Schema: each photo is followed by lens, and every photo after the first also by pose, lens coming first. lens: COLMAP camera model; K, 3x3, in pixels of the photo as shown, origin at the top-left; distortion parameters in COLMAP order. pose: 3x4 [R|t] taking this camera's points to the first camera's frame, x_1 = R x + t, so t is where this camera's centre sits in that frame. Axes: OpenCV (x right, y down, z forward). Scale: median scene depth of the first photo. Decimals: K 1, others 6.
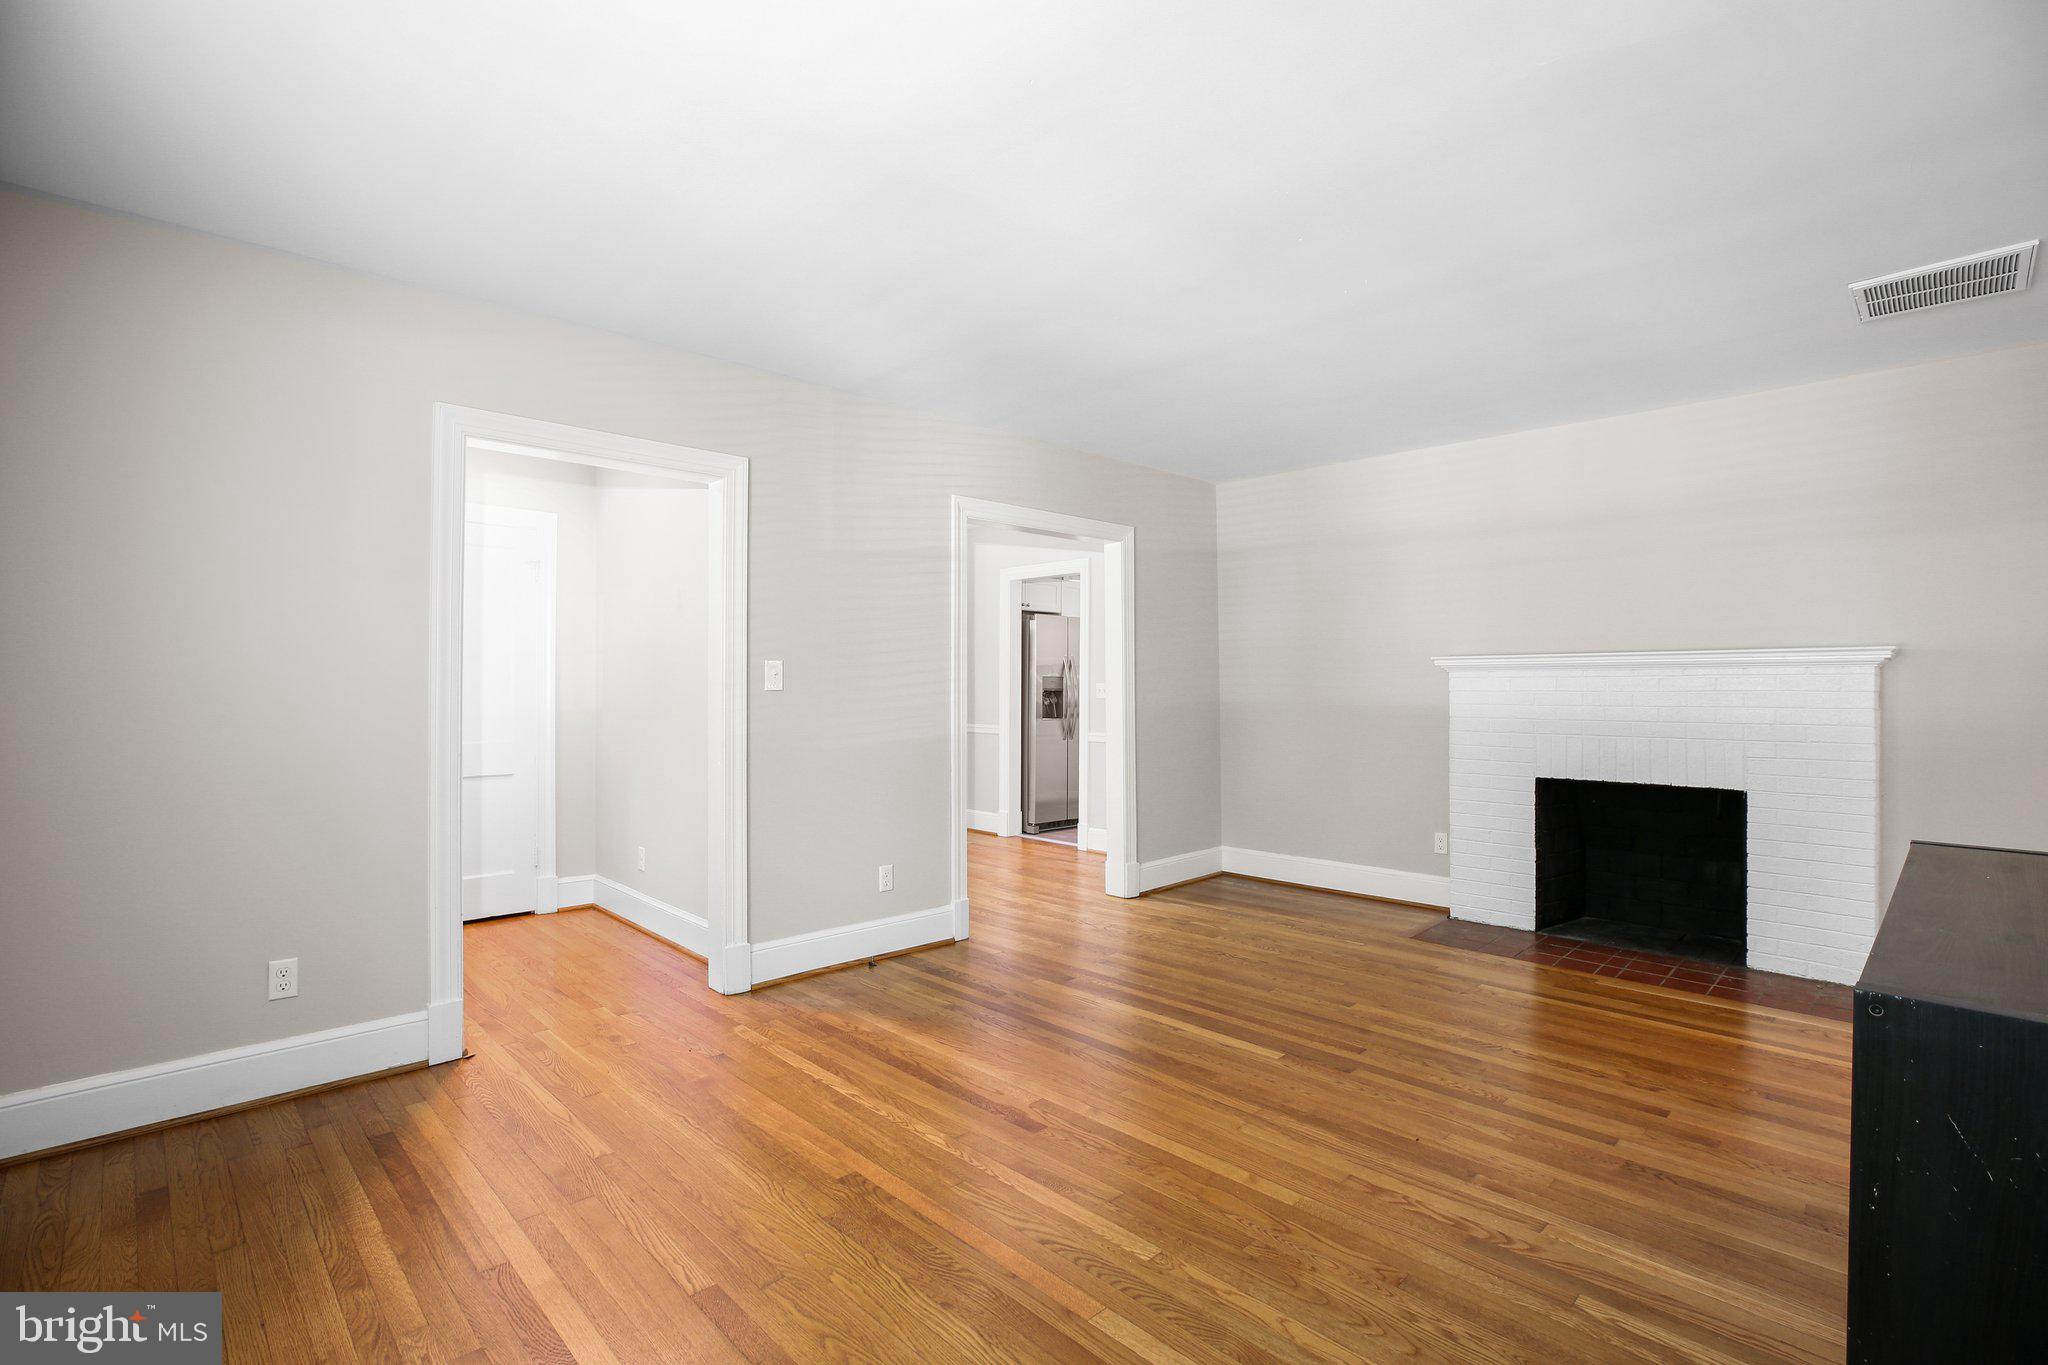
lens RADIAL K [[932.5, 0, 1026.1], [0, 932.5, 683.8], [0, 0, 1]] dist [-0.017012, 0.001149]
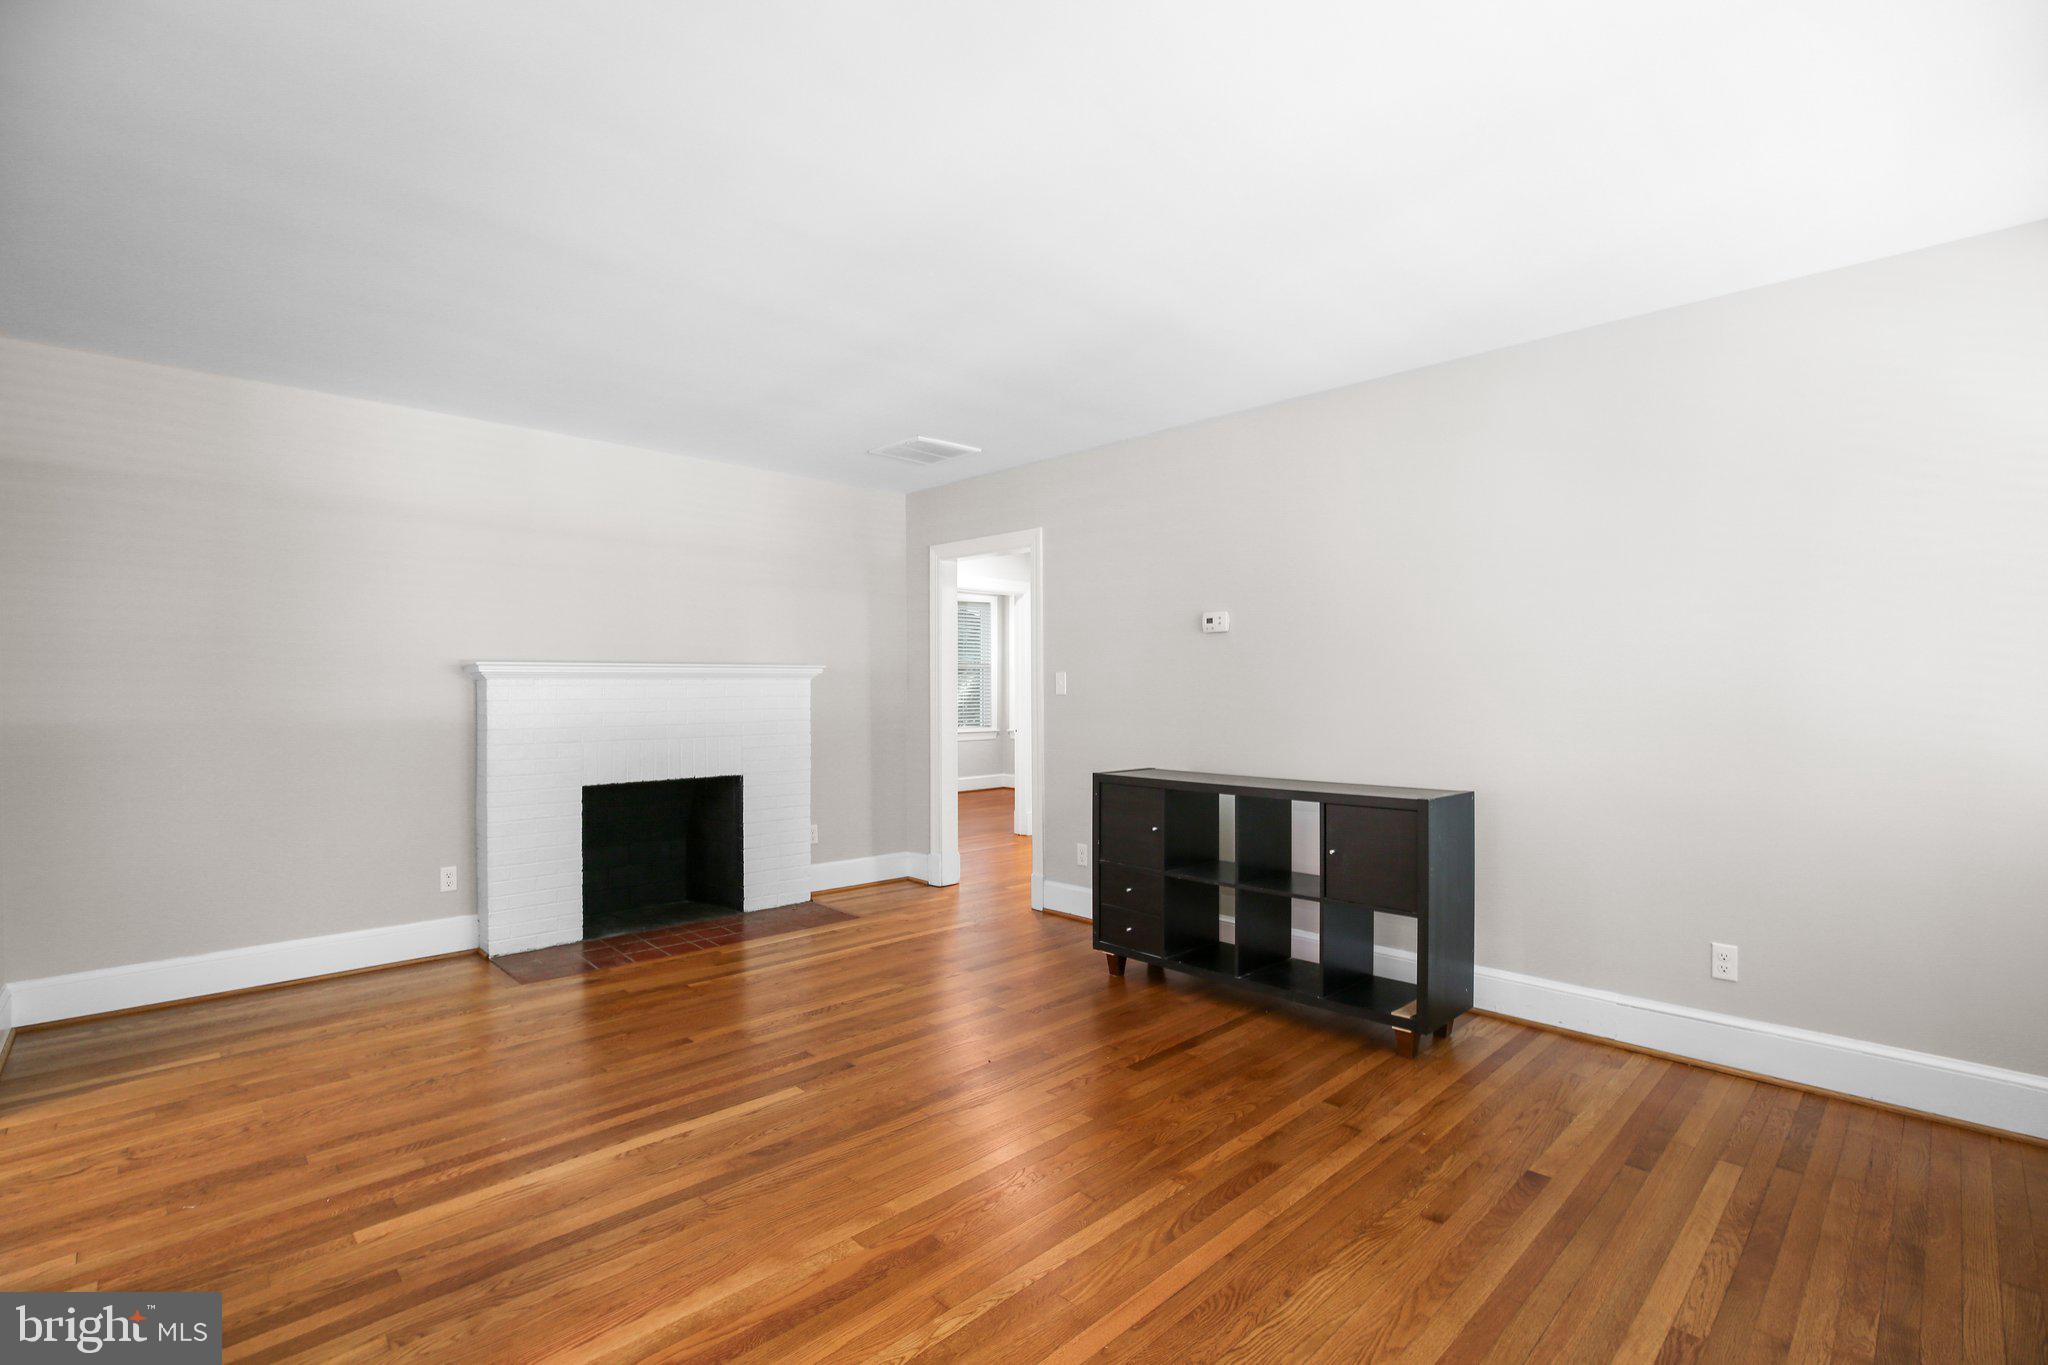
lens RADIAL K [[932.5, 0, 1033.6], [0, 932.5, 688.2], [0, 0, 1]] dist [-0.017012, 0.001149]
pose [[0.011262, 0.002894, 0.999932, -0.513940], [0.001801, 0.999994, -0.002914, -0.000202], [-0.999935, 0.001834, 0.011257, 0.584576]]
